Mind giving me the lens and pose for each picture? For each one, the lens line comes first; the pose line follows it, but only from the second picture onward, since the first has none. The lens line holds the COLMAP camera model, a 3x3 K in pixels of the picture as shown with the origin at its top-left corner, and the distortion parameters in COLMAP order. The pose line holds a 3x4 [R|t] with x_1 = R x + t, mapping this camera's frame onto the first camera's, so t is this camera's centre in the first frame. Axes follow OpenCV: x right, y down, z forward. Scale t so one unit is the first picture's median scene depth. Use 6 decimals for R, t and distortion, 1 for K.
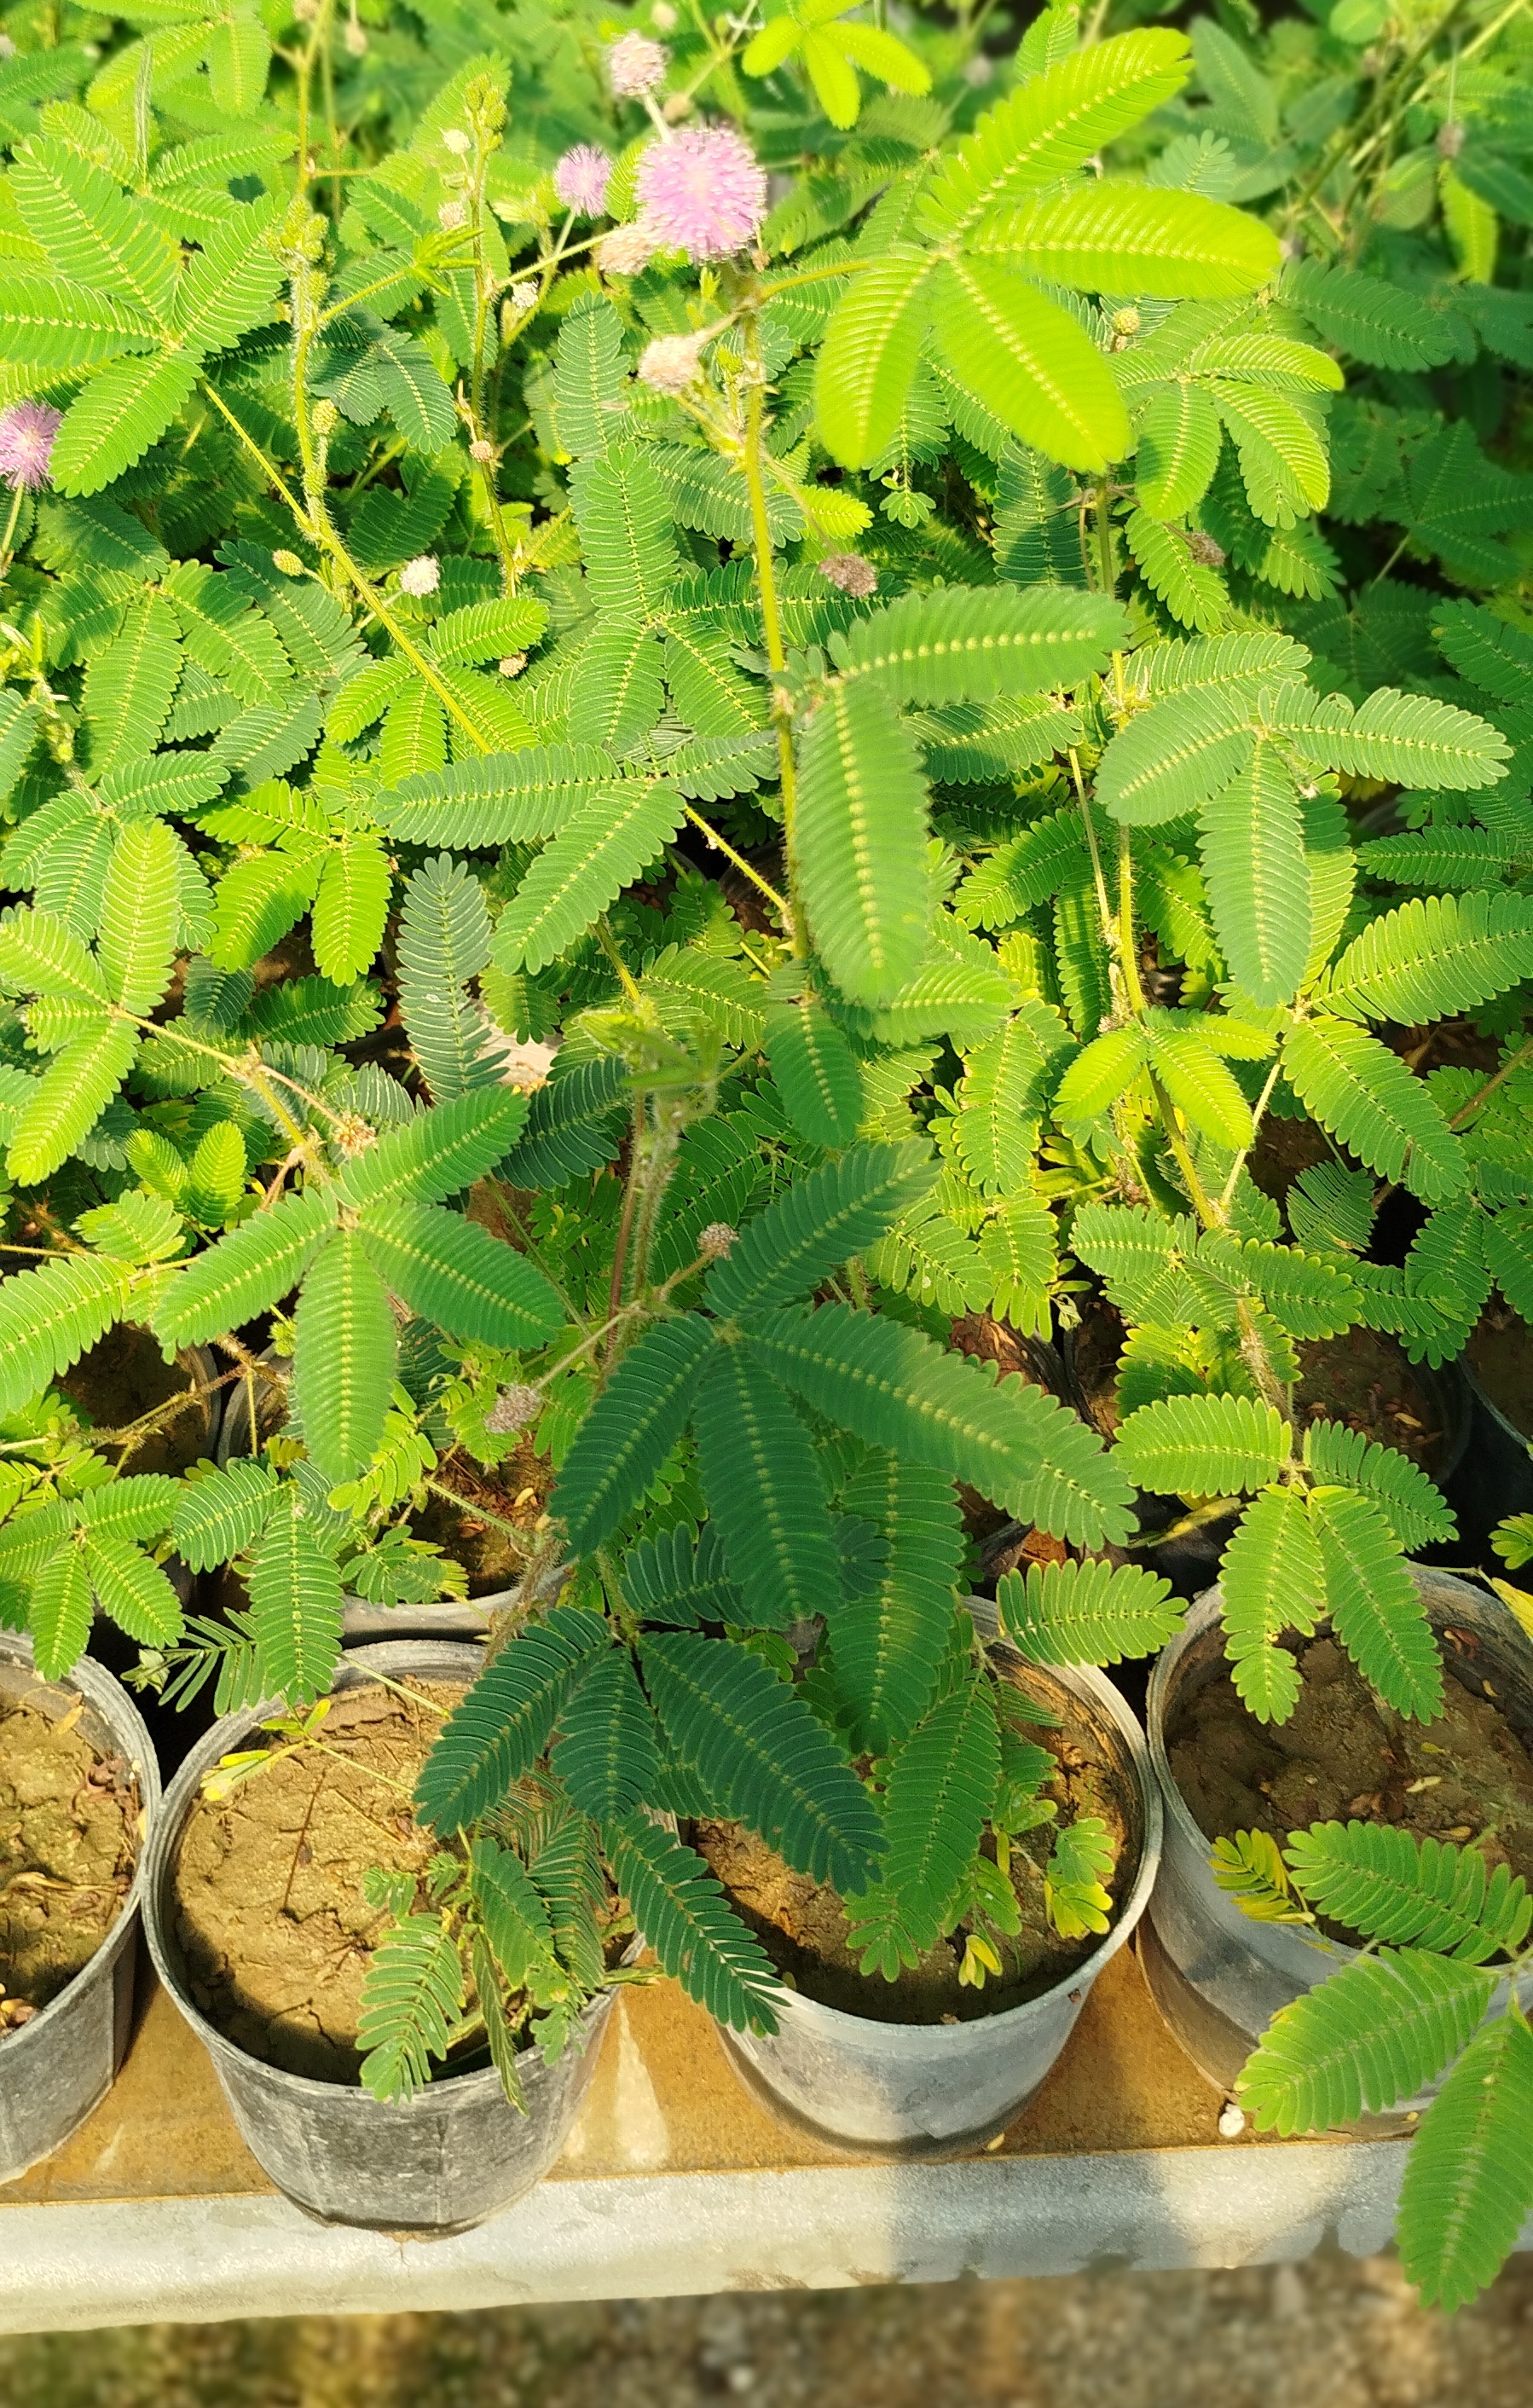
lens RADIAL K [[2498.7, 0, 751.6], [0, 2498.7, 1200.1], [0, 0, 1]] dist [0.012182, 0.000000]
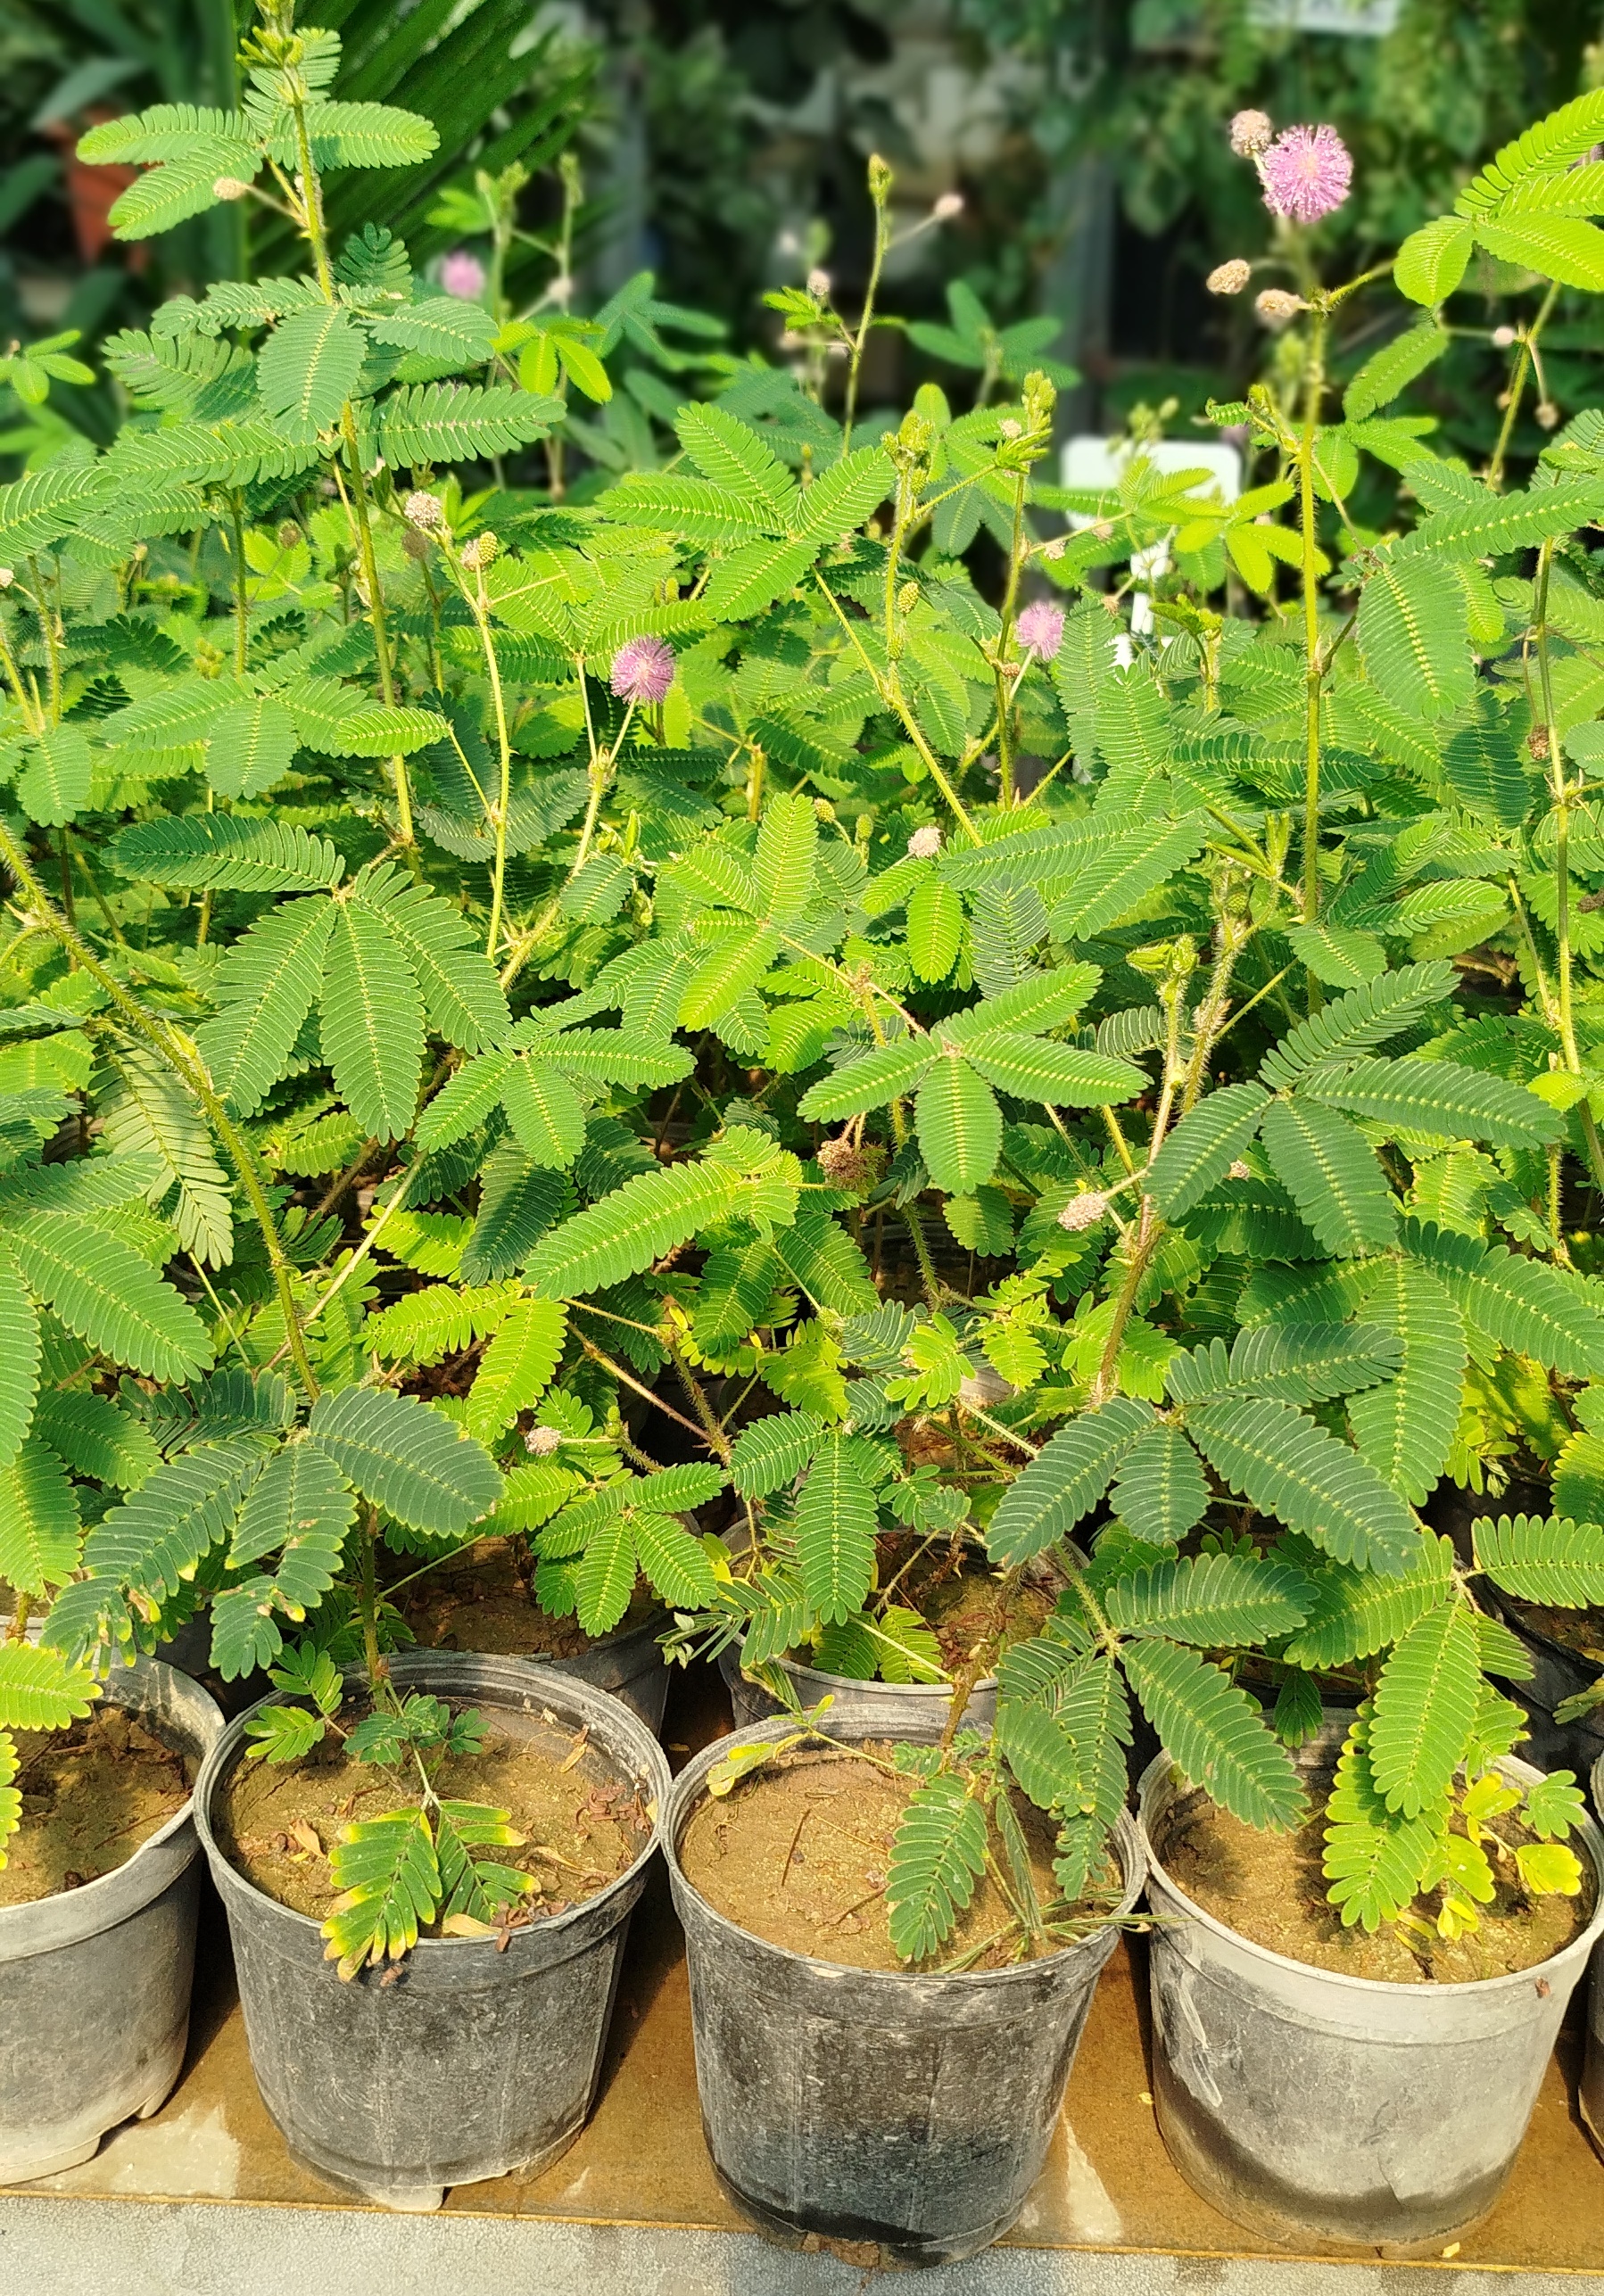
lens RADIAL K [[2598.1, 0, 816.2], [0, 2598.1, 1159.2], [0, 0, 1]] dist [-0.004990, 0.000000]
pose [[0.995695, 0.028244, -0.088277, -0.081518], [-0.054163, 0.950198, -0.306905, 0.319555], [0.075212, 0.310365, 0.947637, -0.140305]]
